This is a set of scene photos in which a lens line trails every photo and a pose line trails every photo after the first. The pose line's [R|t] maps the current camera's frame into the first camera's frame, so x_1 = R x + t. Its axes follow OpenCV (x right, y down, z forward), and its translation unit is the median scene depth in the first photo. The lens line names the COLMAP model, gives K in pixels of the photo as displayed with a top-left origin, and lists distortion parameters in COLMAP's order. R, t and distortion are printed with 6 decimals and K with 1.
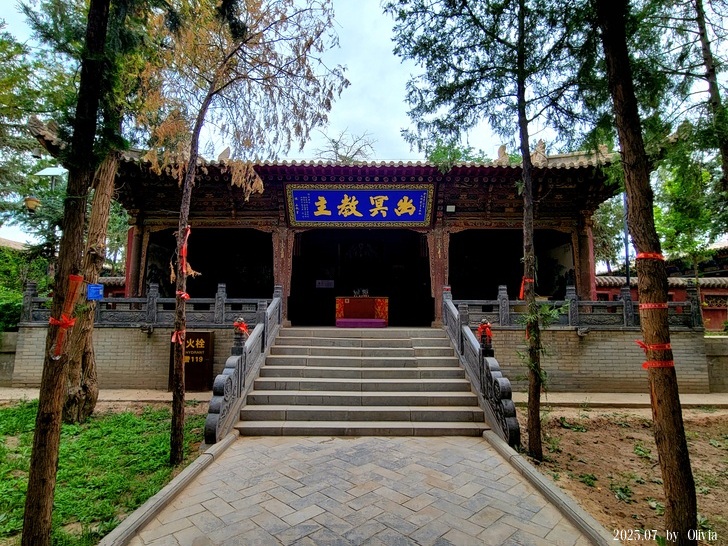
lens RADIAL K [[390.3, 0, 364.0], [0, 390.3, 272.5], [0, 0, 1]] dist [-0.001560, -0.000394]
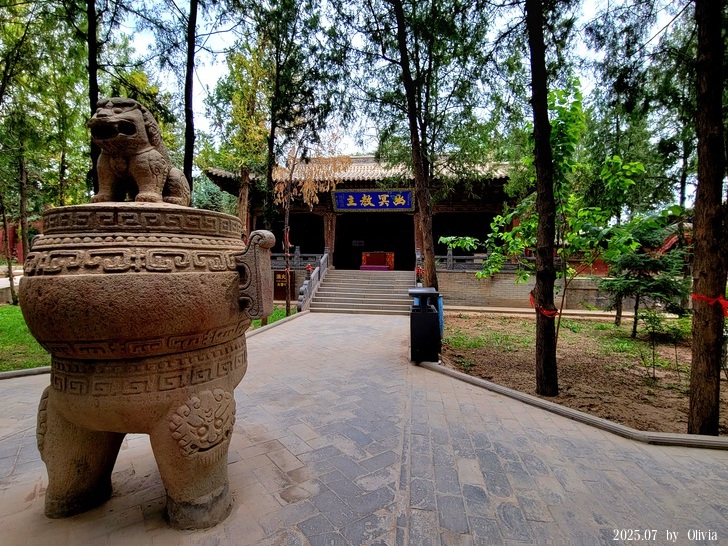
lens RADIAL K [[390.3, 0, 363.6], [0, 390.3, 271.2], [0, 0, 1]] dist [-0.001560, -0.000394]
pose [[0.989564, 0.013967, -0.143416, 0.201140], [0.004690, 0.991643, 0.128930, -0.082715], [0.144018, -0.128257, 0.981228, -0.738123]]
